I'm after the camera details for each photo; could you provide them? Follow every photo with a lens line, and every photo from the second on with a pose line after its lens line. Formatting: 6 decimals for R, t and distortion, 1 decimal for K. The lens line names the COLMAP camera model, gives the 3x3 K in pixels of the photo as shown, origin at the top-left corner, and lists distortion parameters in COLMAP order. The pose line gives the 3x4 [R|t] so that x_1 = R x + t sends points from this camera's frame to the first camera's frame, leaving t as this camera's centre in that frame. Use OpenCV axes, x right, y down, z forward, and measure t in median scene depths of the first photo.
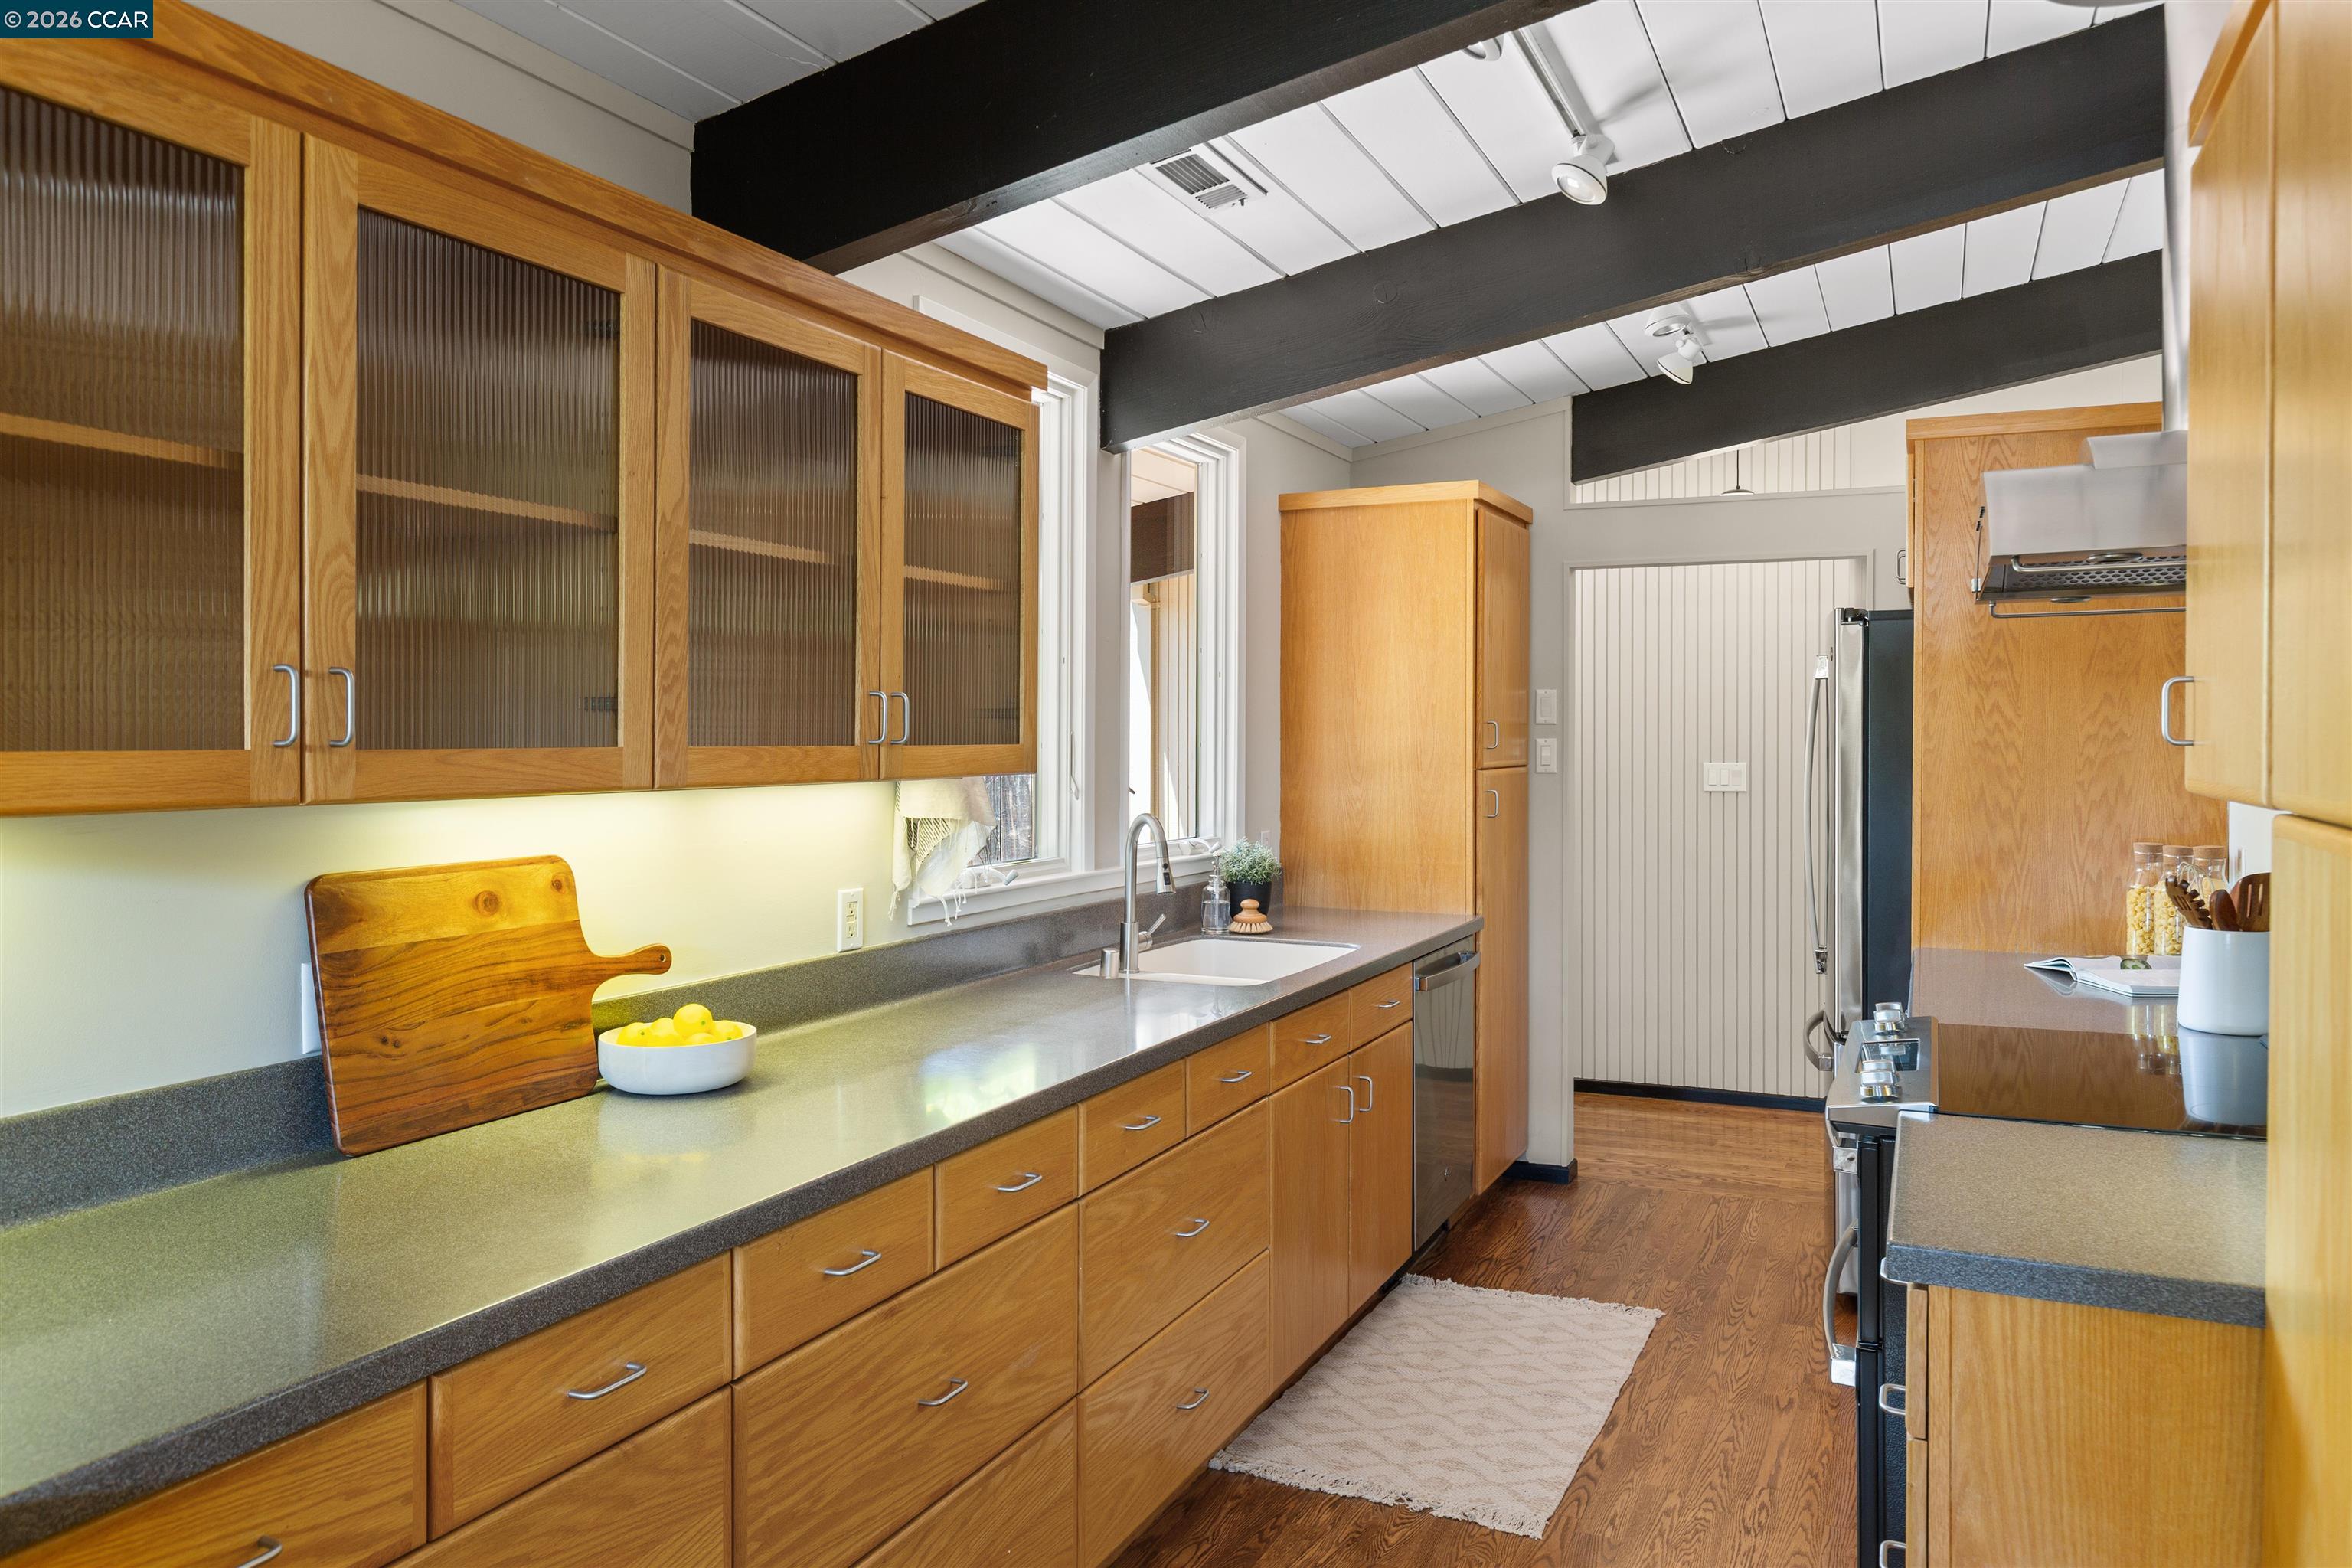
lens RADIAL K [[1563.0, 0, 1224.1], [0, 1563.0, 745.1], [0, 0, 1]] dist [-0.000256, 0.000110]
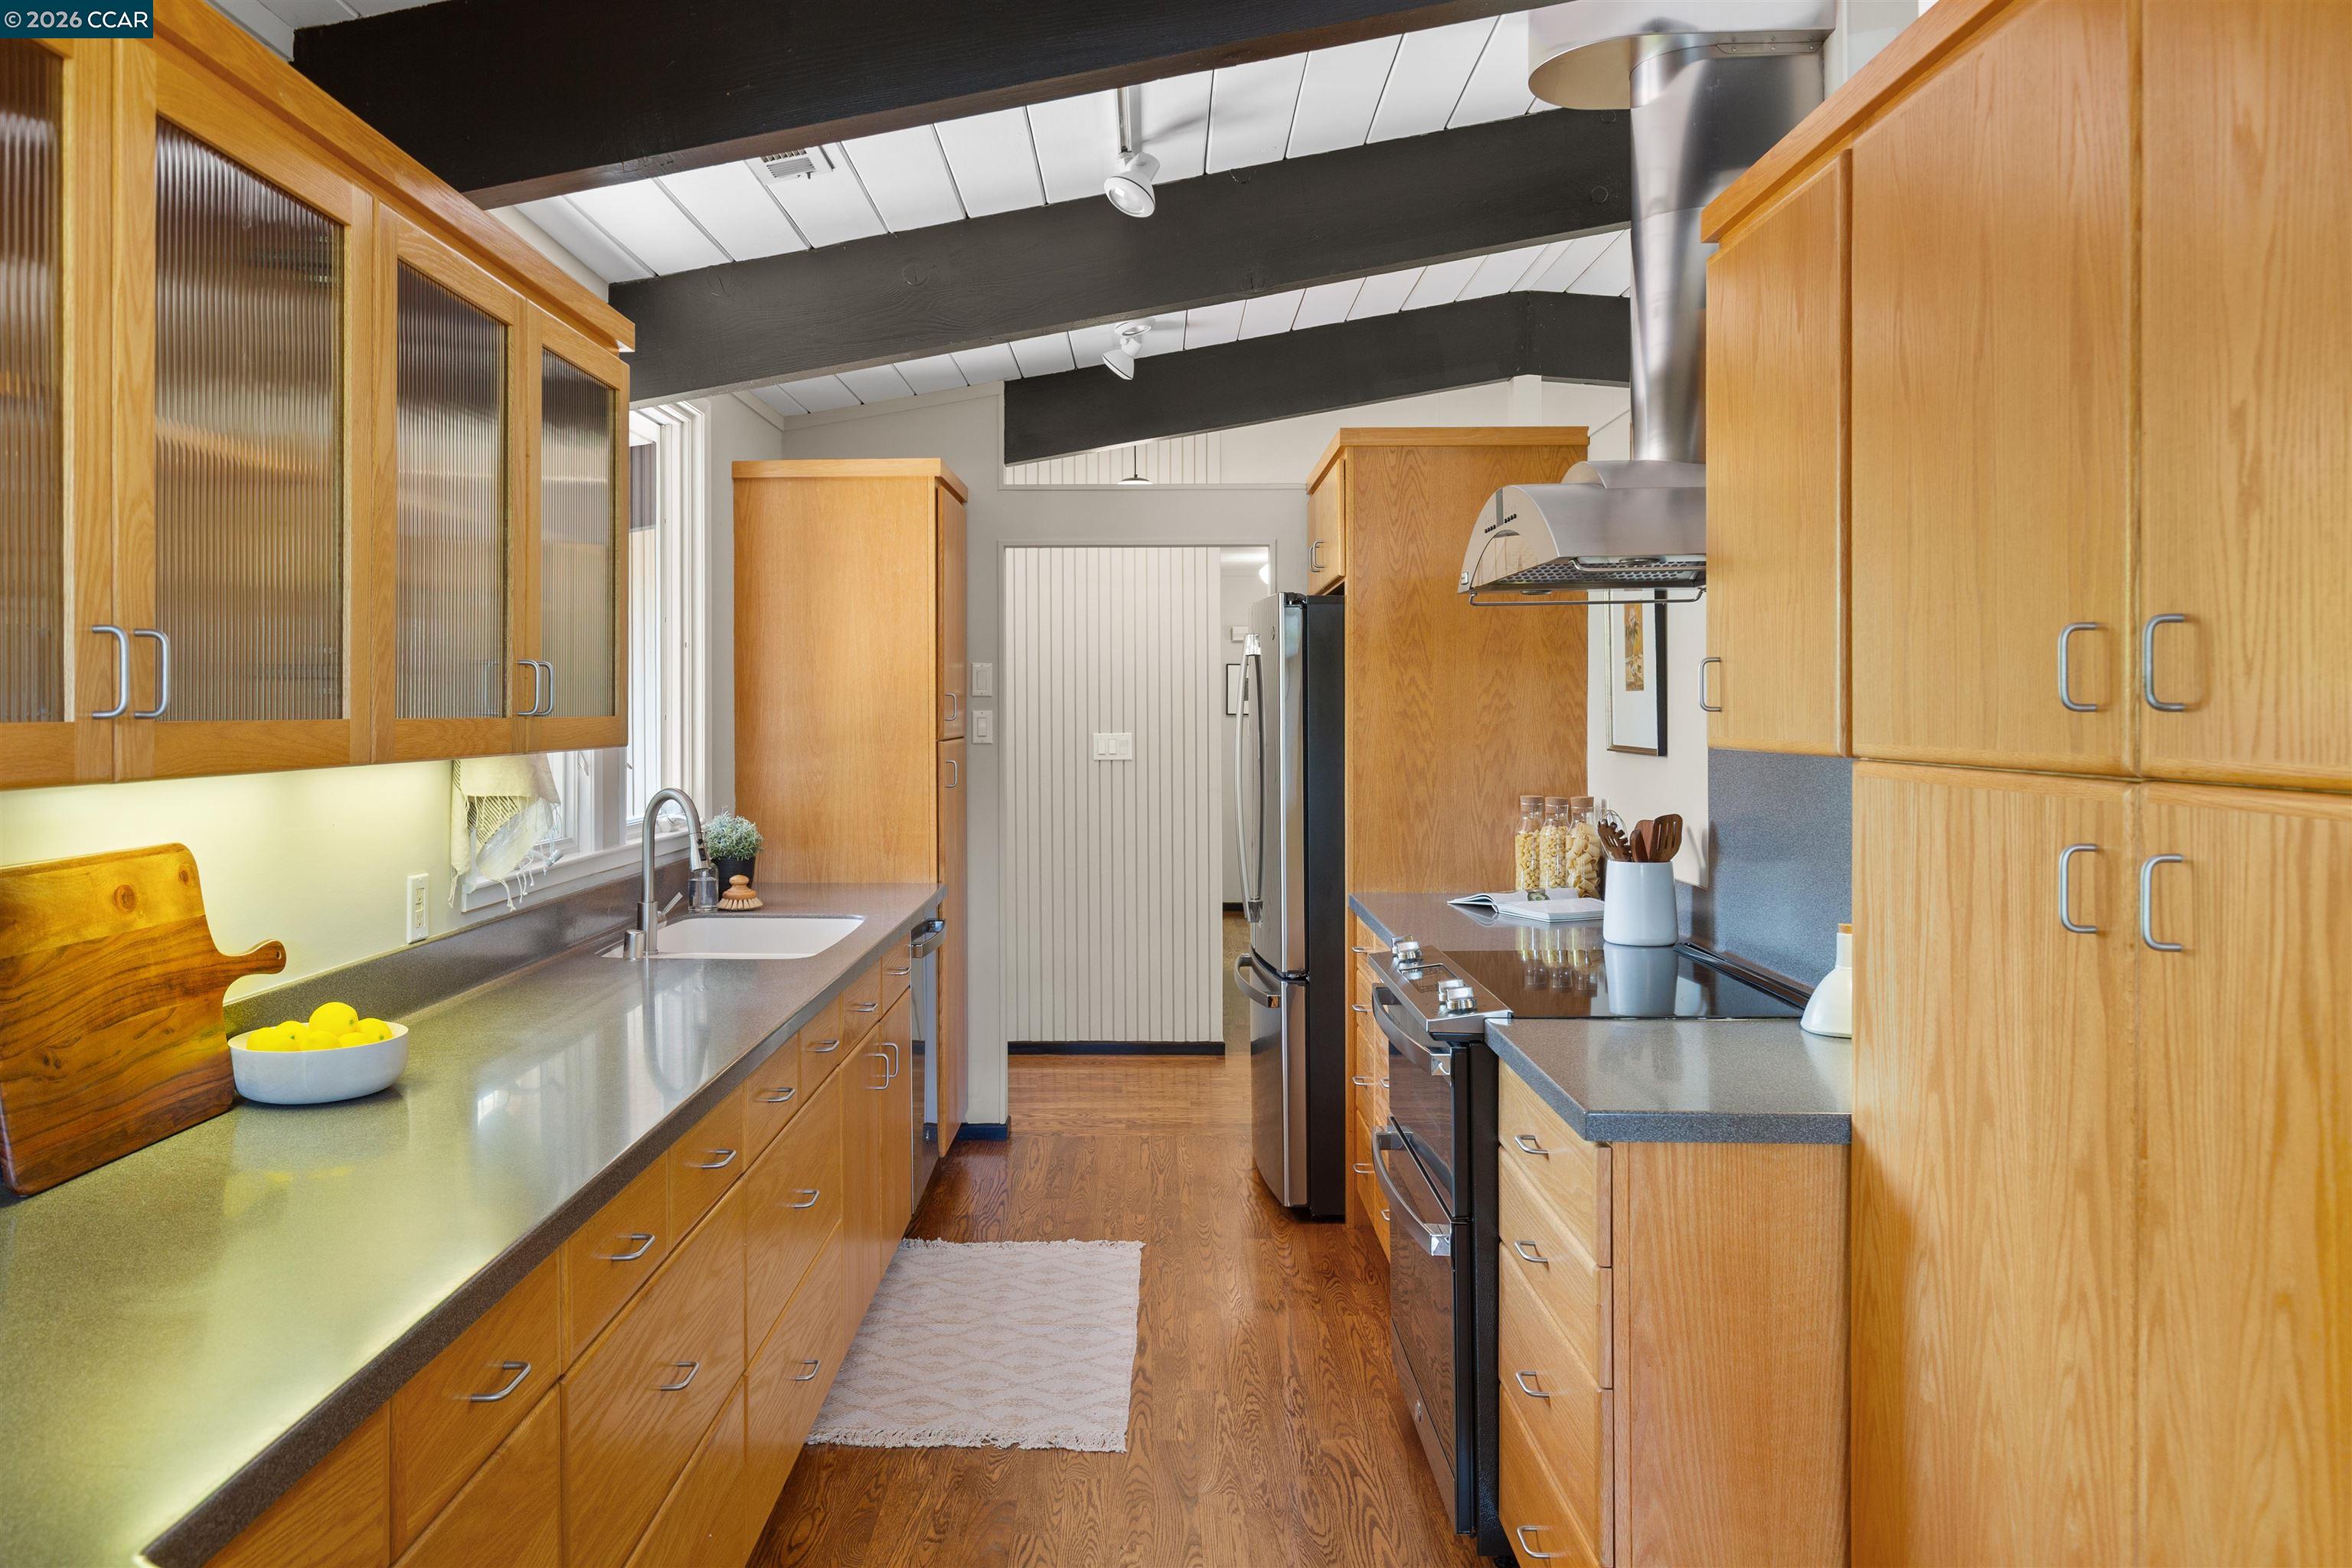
lens RADIAL K [[1618.7, 0, 1061.1], [0, 1618.7, 709.9], [0, 0, 1]] dist [0.002065, 0.002364]
pose [[0.931596, -0.003008, 0.363483, -0.204920], [0.005220, 0.999973, -0.005105, 0.001735], [-0.363458, 0.006653, 0.931587, -0.023107]]
